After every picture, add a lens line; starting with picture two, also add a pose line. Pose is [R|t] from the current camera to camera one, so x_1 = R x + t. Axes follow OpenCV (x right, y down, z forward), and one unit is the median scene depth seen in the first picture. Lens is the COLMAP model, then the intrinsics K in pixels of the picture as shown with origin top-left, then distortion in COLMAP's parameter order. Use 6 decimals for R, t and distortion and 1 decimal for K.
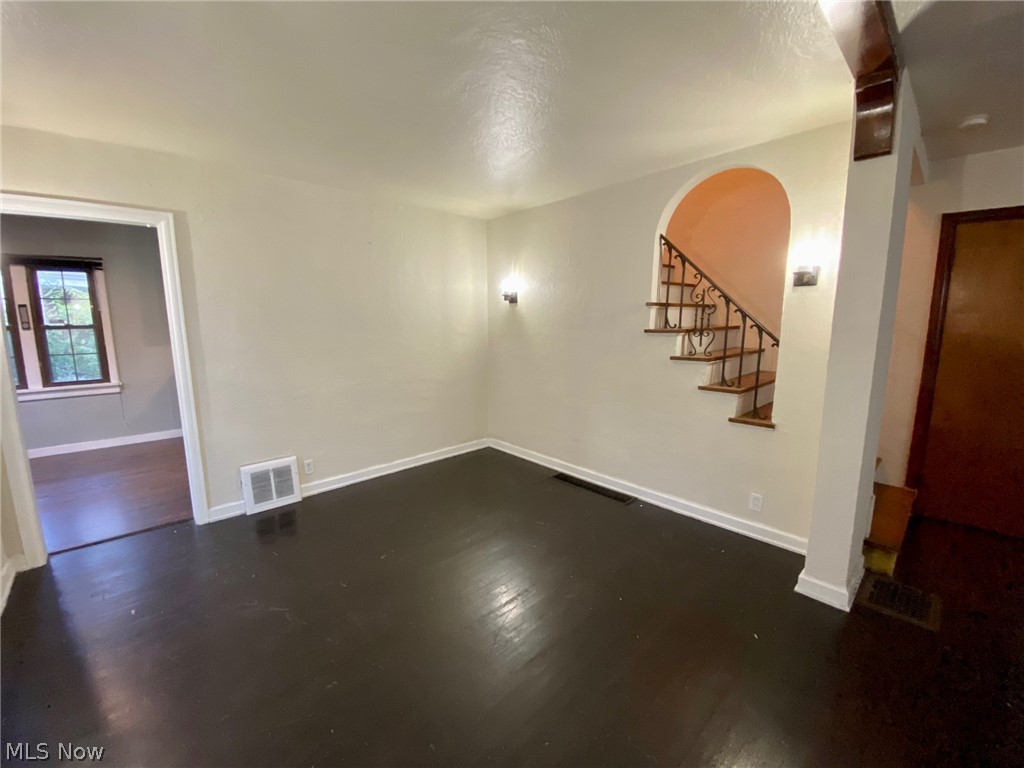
lens RADIAL K [[414.4, 0, 505.5], [0, 414.4, 378.5], [0, 0, 1]] dist [0.001882, -0.011788]
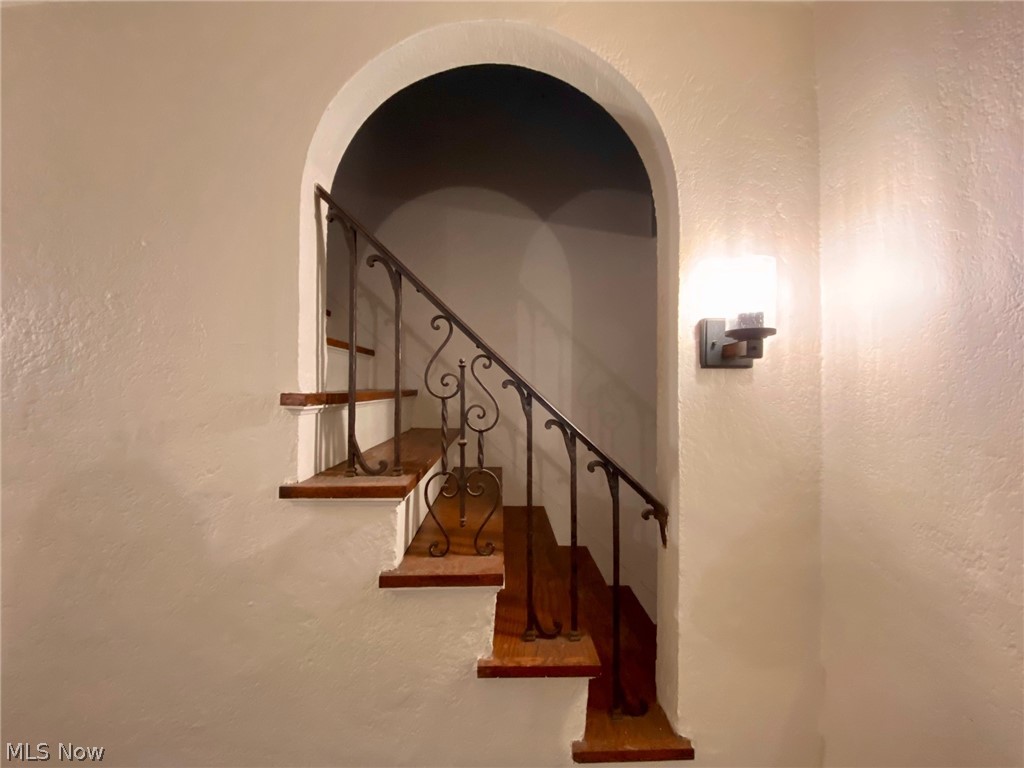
lens RADIAL K [[414.4, 0, 508.6], [0, 414.4, 383.8], [0, 0, 1]] dist [0.001882, -0.011788]
pose [[0.657244, -0.001809, 0.753676, 0.247044], [0.096901, 0.991900, -0.082122, -0.166409], [-0.747423, 0.127006, 0.652095, 0.756415]]
